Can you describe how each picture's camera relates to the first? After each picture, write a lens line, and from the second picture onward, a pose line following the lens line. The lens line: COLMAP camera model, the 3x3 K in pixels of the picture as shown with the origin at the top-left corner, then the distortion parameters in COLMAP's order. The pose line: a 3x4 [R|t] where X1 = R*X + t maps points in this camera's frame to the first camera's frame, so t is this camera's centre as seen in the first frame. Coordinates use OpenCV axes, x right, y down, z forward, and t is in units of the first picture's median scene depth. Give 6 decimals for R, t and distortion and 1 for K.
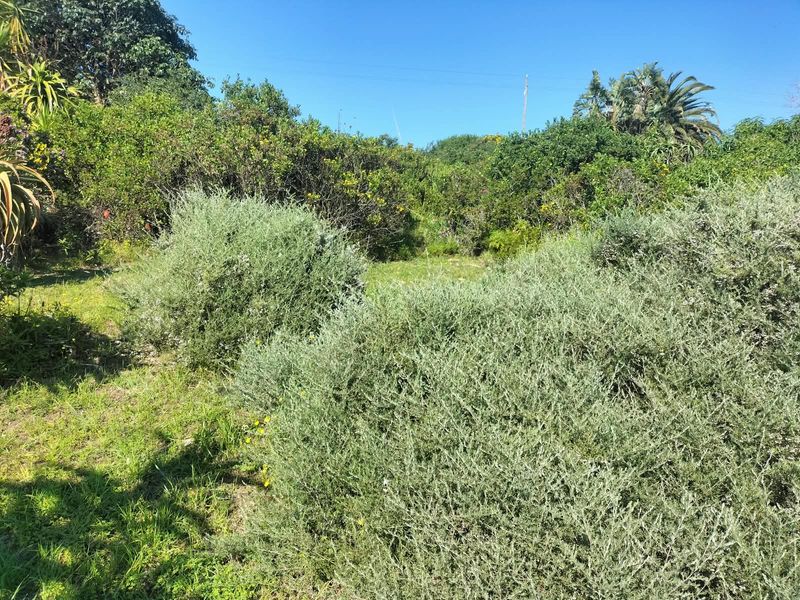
lens RADIAL K [[607.3, 0, 400.6], [0, 607.3, 309.8], [0, 0, 1]] dist [0.053238, -0.063024]
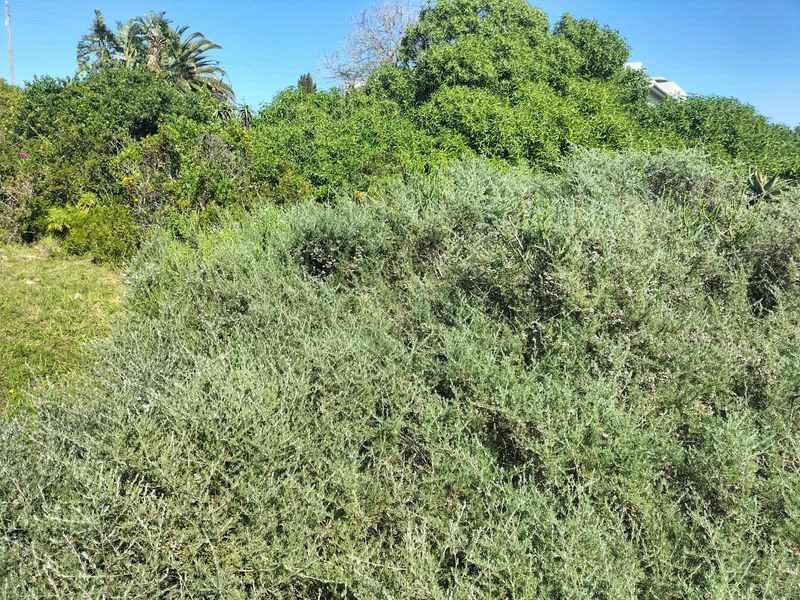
lens RADIAL K [[604.2, 0, 401.6], [0, 604.2, 303.3], [0, 0, 1]] dist [0.067982, -0.088710]
pose [[0.729423, -0.149871, 0.667443, -0.054334], [0.107271, 0.988694, 0.104774, -0.044273], [-0.675599, -0.004827, 0.737253, 0.134627]]
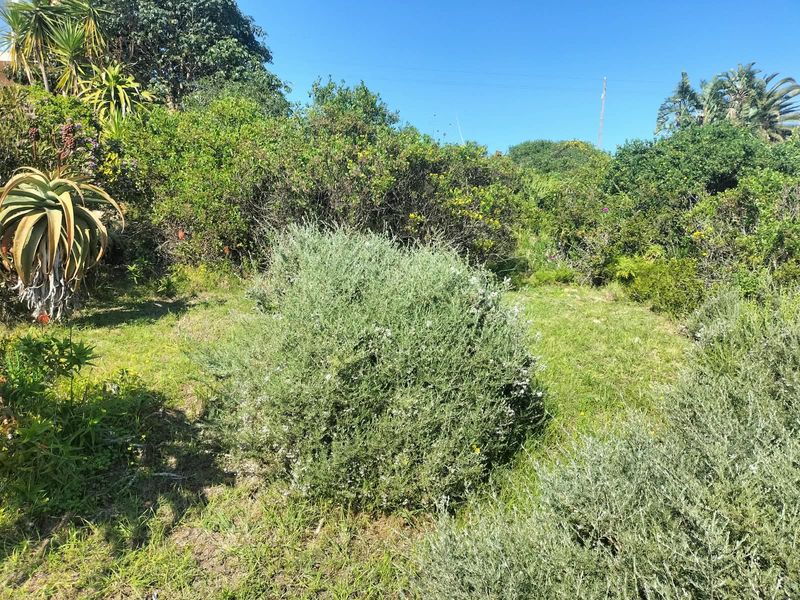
lens RADIAL K [[604.2, 0, 401.6], [0, 604.2, 303.3], [0, 0, 1]] dist [0.067982, -0.088710]
pose [[0.996236, 0.024552, -0.083134, -0.076095], [-0.025813, 0.999567, -0.014118, -0.045520], [0.082752, 0.016211, 0.996438, 0.133771]]
